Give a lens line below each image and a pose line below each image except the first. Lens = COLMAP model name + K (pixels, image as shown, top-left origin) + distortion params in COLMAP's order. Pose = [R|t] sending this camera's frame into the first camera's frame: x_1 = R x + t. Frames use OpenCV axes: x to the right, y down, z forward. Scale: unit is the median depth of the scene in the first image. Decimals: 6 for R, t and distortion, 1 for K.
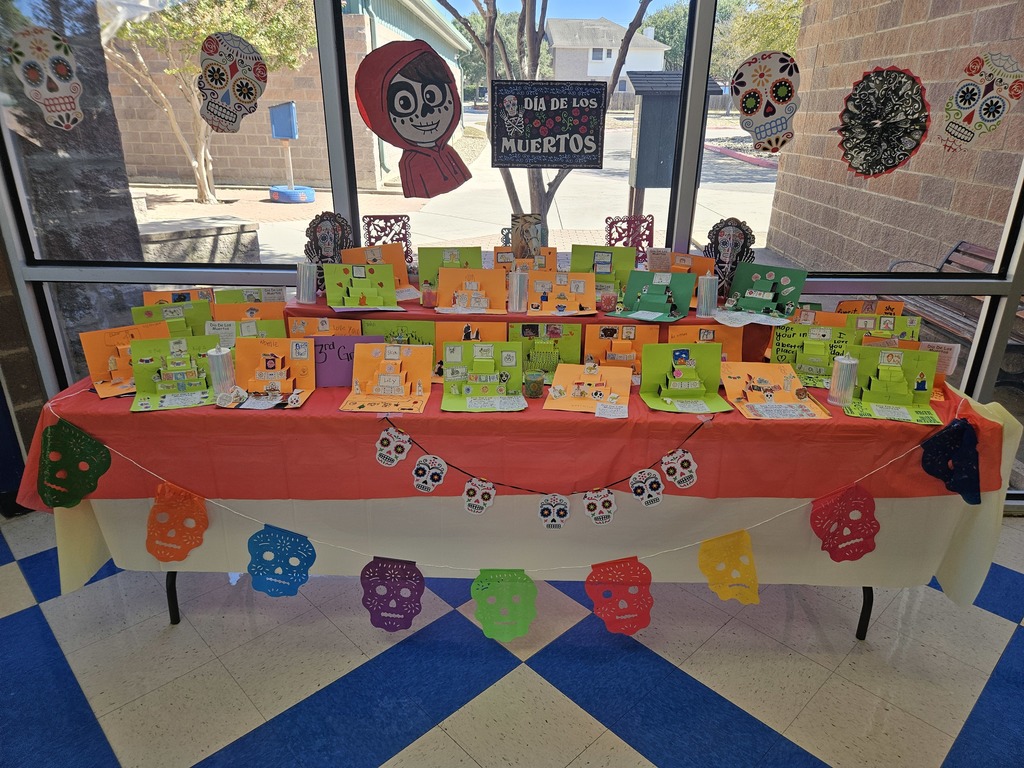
lens RADIAL K [[677.9, 0, 513.6], [0, 677.9, 387.3], [0, 0, 1]] dist [0.018493, -0.008734]
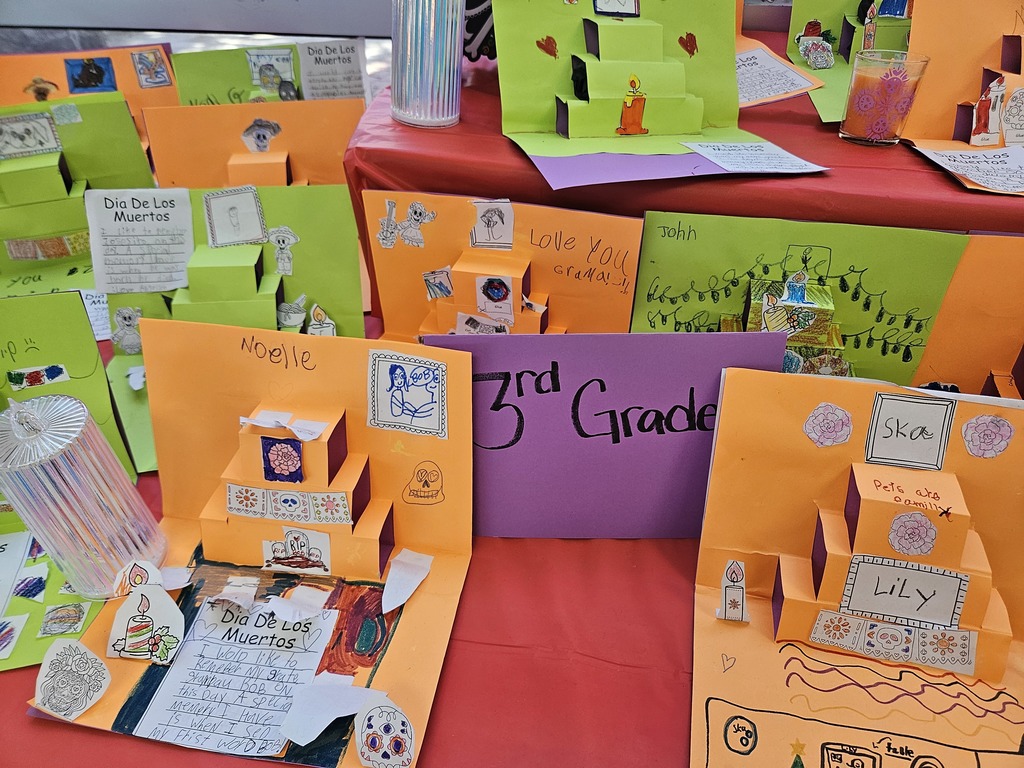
lens RADIAL K [[677.9, 0, 505.8], [0, 677.9, 384.6], [0, 0, 1]] dist [0.018493, -0.008734]
pose [[0.984462, 0.086429, -0.152856, -0.230584], [-0.028159, 0.936921, 0.348405, -0.125290], [0.173326, -0.338687, 0.924797, 0.741077]]
